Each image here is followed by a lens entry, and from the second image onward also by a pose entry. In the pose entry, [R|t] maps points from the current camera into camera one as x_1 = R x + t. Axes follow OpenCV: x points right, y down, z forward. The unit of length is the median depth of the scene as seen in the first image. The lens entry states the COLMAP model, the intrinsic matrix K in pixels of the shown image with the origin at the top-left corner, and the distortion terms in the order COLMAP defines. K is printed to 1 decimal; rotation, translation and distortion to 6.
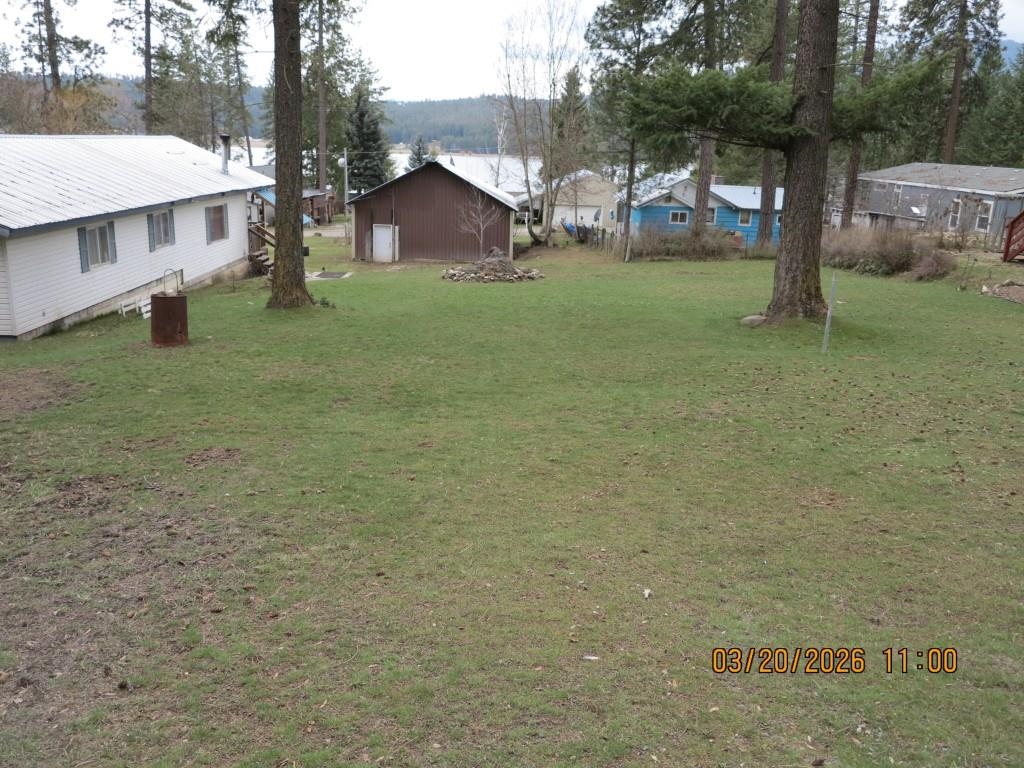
lens RADIAL K [[842.1, 0, 512.0], [0, 842.1, 384.0], [0, 0, 1]] dist [-0.052876, 0.012183]
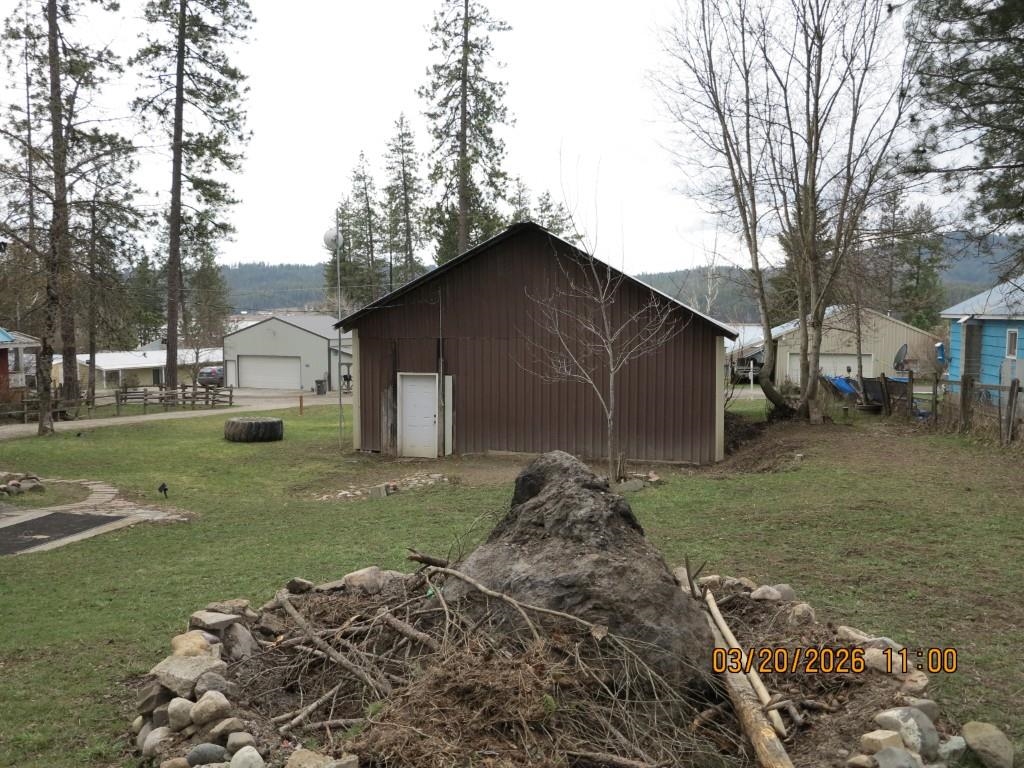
lens RADIAL K [[842.1, 0, 512.0], [0, 842.1, 384.0], [0, 0, 1]] dist [-0.052876, 0.012183]
pose [[0.967530, -0.012530, -0.252445, 0.004624], [-0.037708, 0.980438, -0.193185, -0.099990], [0.249927, 0.196431, 0.948130, 0.588559]]
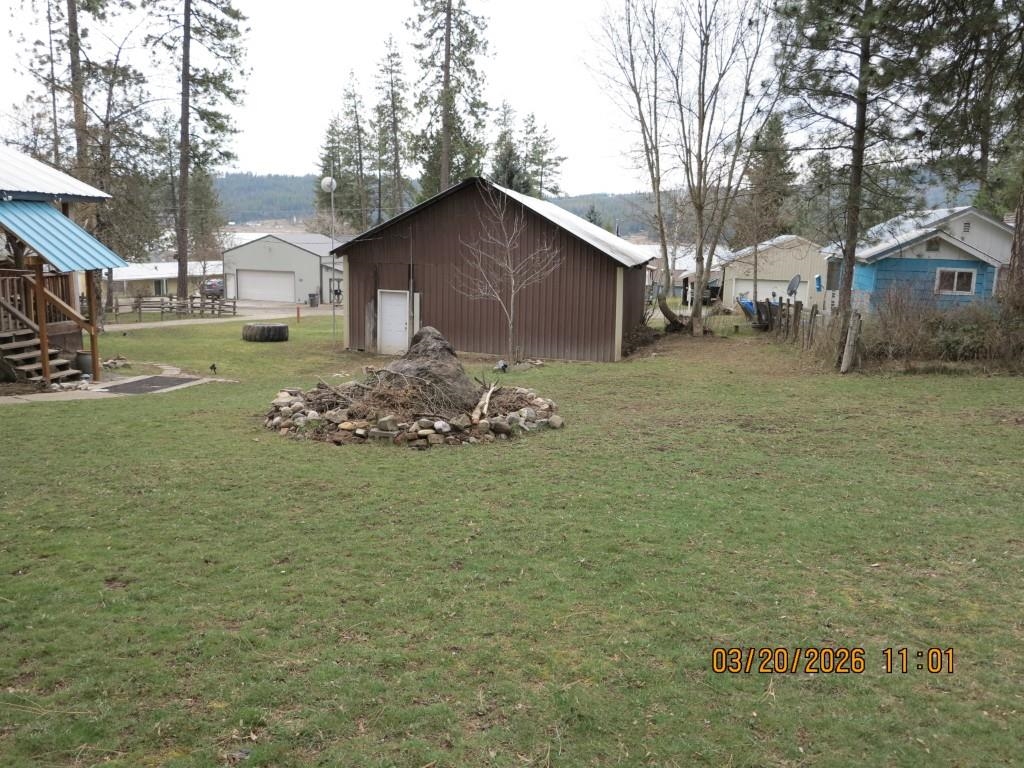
lens RADIAL K [[842.1, 0, 512.0], [0, 842.1, 384.0], [0, 0, 1]] dist [-0.052876, 0.012183]
pose [[0.970500, 0.031765, -0.239000, 0.062632], [-0.056446, 0.993669, -0.097143, -0.074583], [0.234401, 0.107768, 0.966148, 0.465928]]
